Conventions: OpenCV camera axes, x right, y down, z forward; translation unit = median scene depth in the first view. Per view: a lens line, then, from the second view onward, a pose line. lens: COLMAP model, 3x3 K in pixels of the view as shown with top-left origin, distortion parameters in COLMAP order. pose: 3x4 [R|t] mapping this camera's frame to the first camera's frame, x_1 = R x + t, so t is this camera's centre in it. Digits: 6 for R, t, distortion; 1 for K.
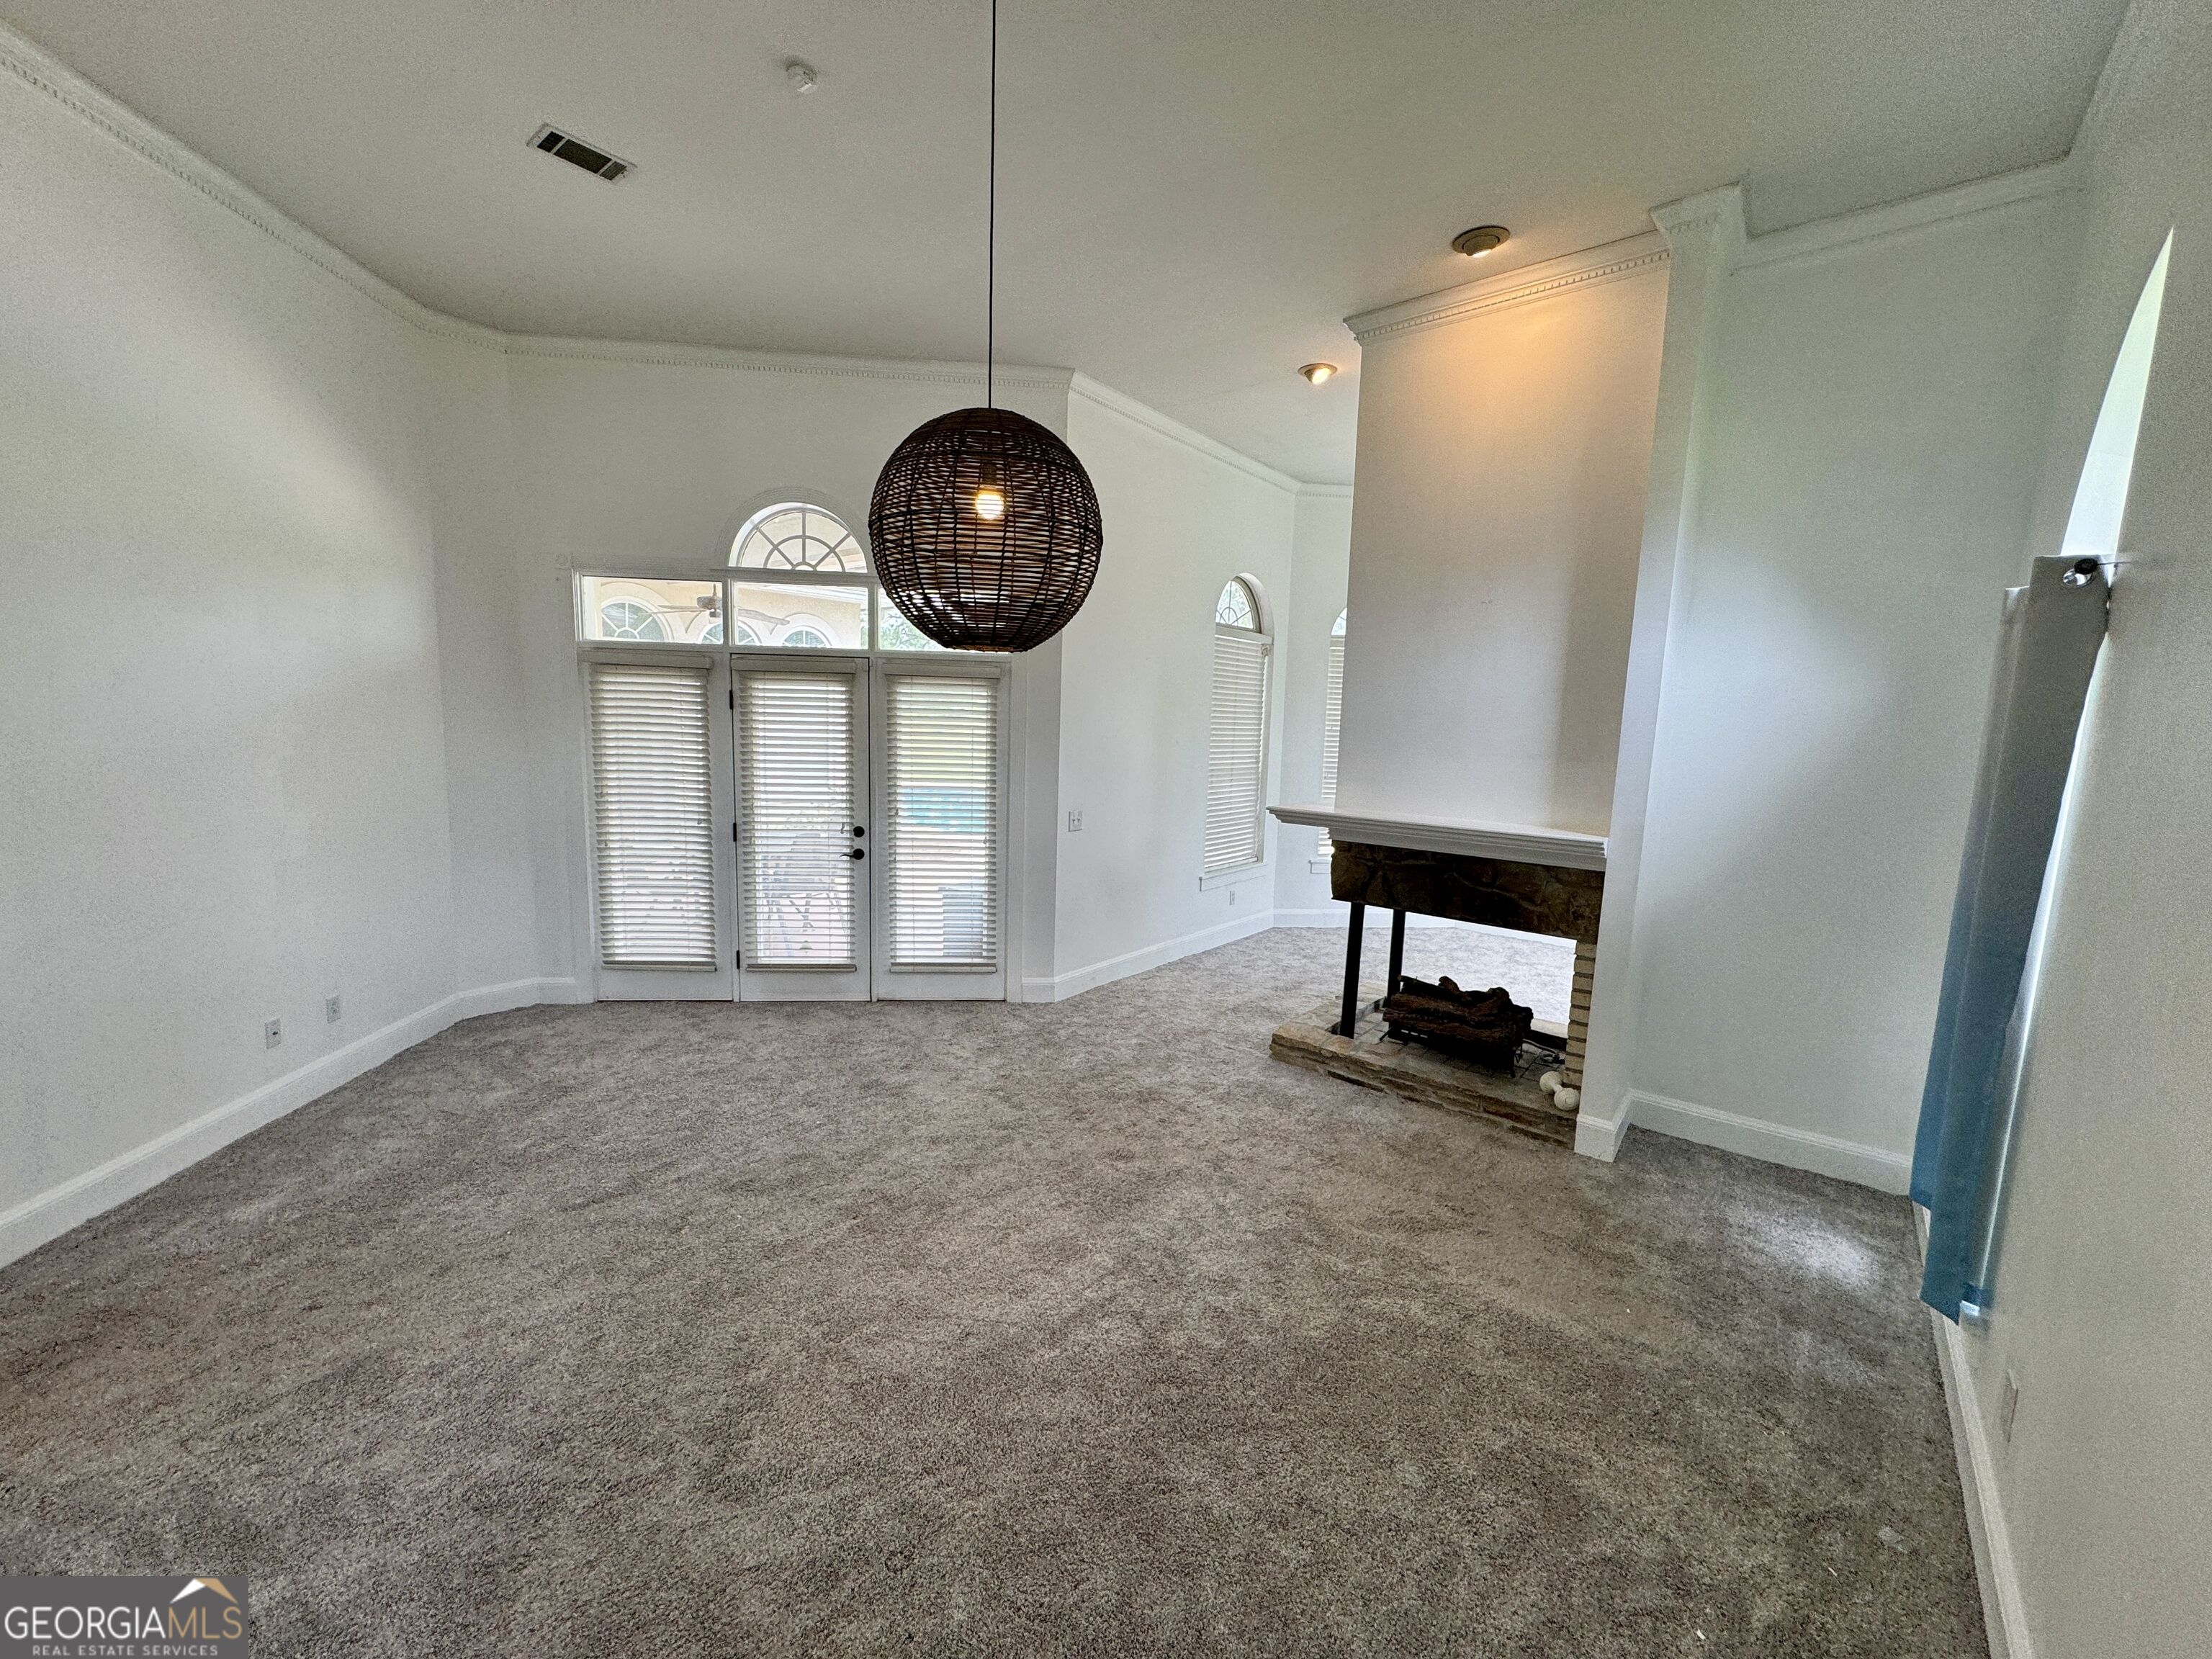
lens RADIAL K [[883.4, 0, 1107.4], [0, 883.4, 827.3], [0, 0, 1]] dist [-0.003917, 0.001182]
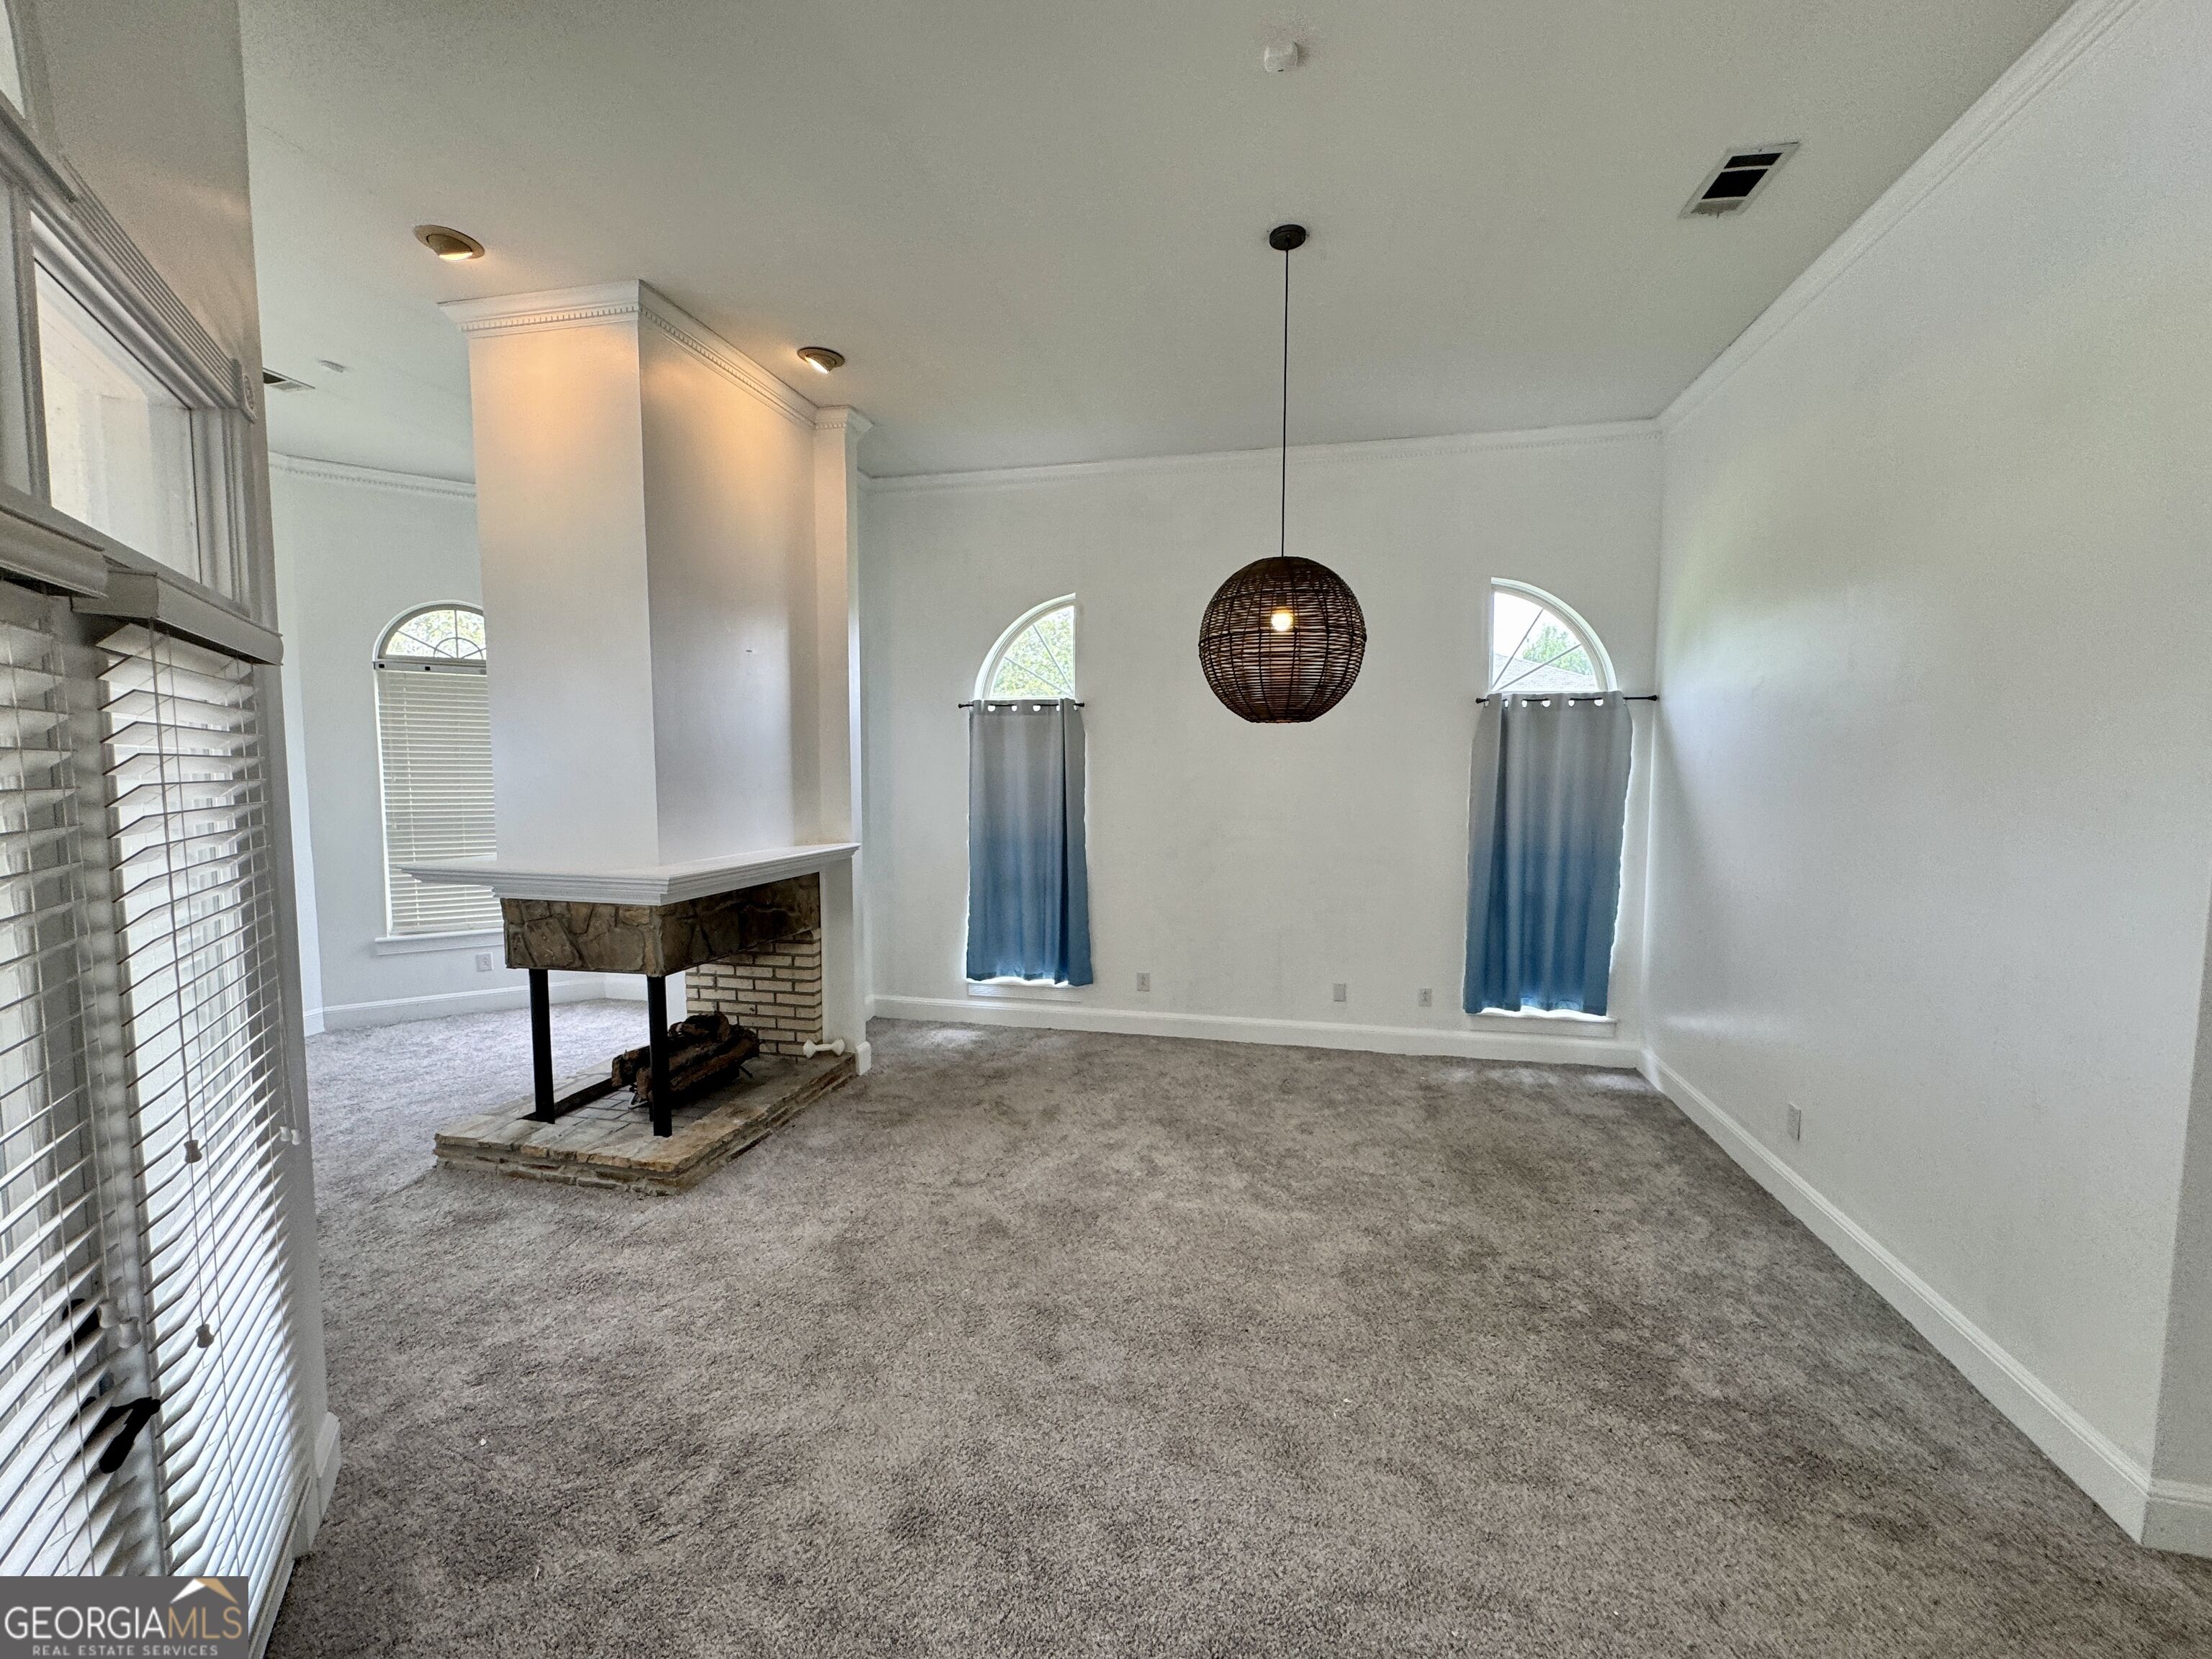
lens RADIAL K [[883.4, 0, 1105.0], [0, 883.4, 827.2], [0, 0, 1]] dist [-0.003917, 0.001182]
pose [[-0.448061, -0.091632, 0.889294, -0.627289], [0.096177, 0.984020, 0.149850, -0.135134], [-0.888814, 0.152672, -0.432088, 0.926030]]
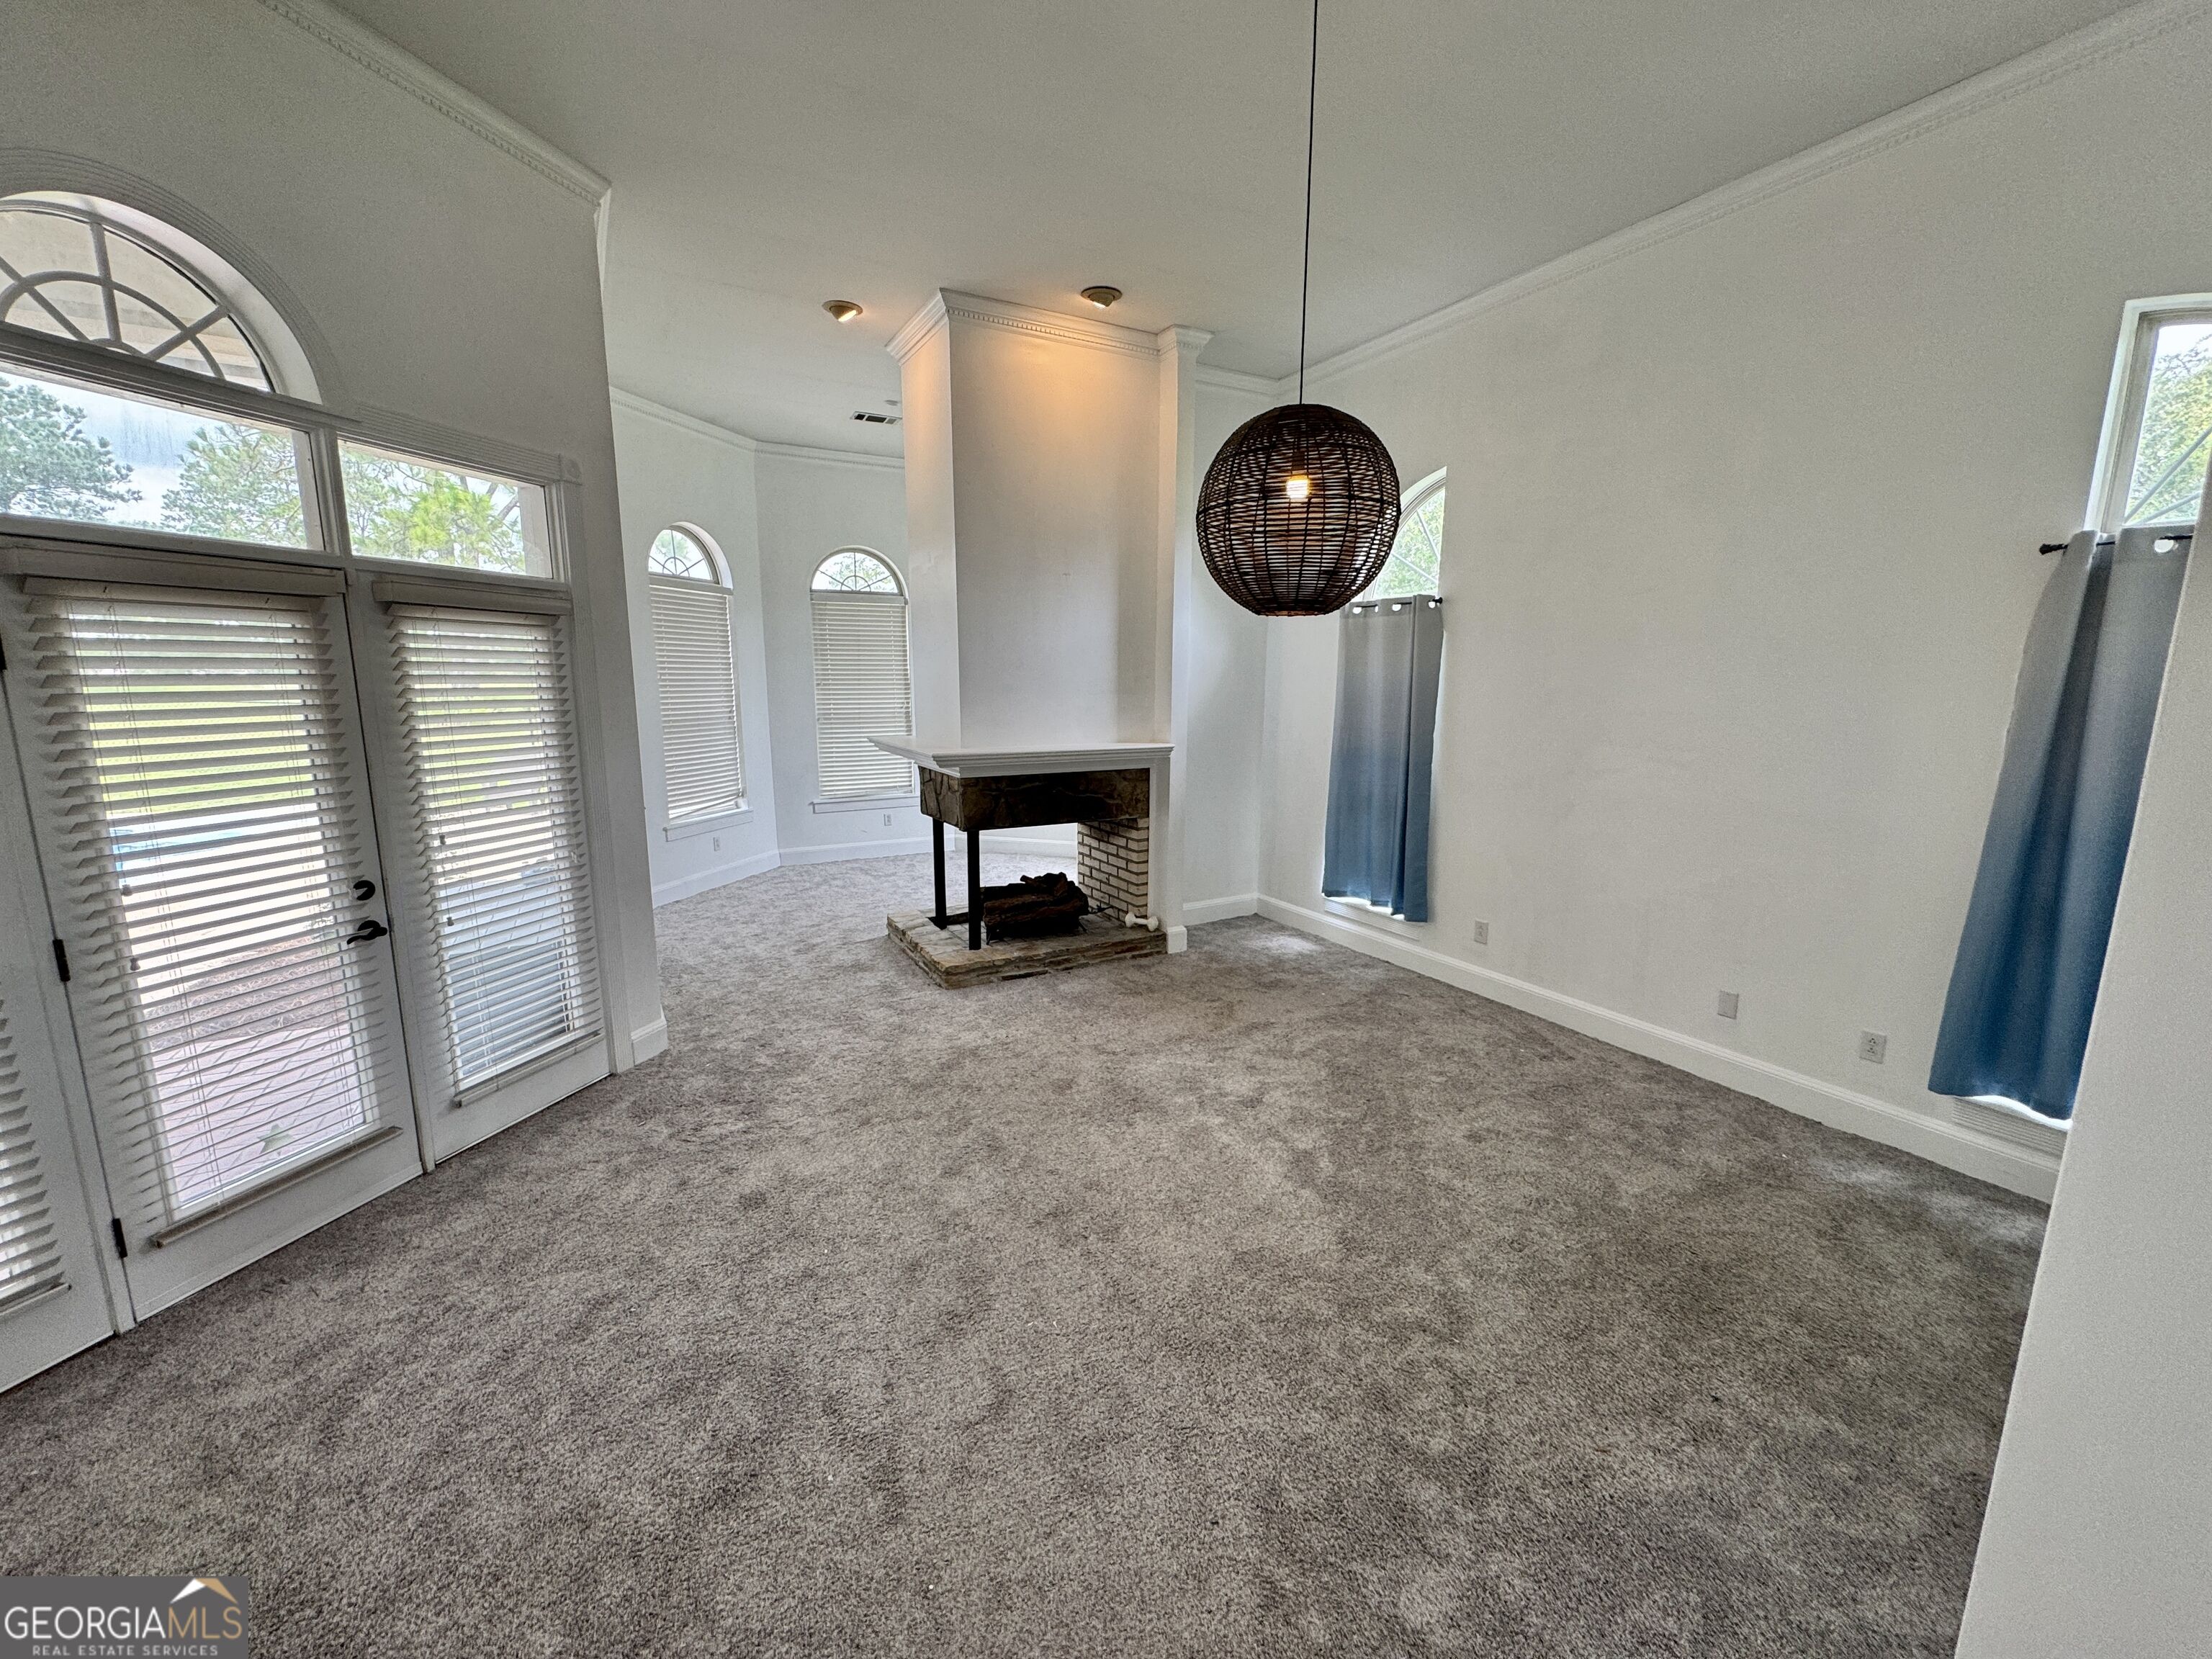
lens RADIAL K [[883.4, 0, 1106.2], [0, 883.4, 826.6], [0, 0, 1]] dist [-0.003917, 0.001182]
pose [[0.365841, -0.182857, 0.912537, -0.660183], [0.122063, 0.981466, 0.147733, -0.063928], [-0.922638, 0.057340, 0.381381, 0.395298]]
